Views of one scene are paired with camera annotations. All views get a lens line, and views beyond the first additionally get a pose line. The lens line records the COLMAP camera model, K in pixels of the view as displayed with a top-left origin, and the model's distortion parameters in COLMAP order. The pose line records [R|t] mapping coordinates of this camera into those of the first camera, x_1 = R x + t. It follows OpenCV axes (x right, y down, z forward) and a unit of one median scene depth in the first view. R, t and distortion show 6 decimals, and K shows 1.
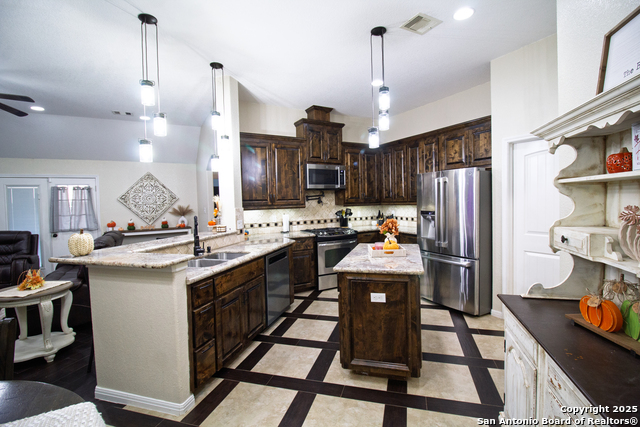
lens RADIAL K [[295.4, 0, 322.9], [0, 295.4, 210.4], [0, 0, 1]] dist [0.000688, -0.017424]
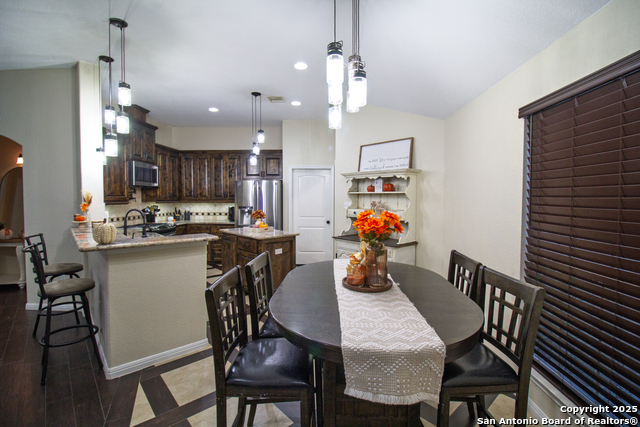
lens RADIAL K [[295.4, 0, 322.9], [0, 295.4, 210.4], [0, 0, 1]] dist [0.000688, -0.017424]
pose [[0.543002, -0.009509, 0.839678, -0.525307], [0.010921, 0.999931, 0.004261, 0.015477], [-0.839661, 0.006856, 0.543068, -0.100657]]
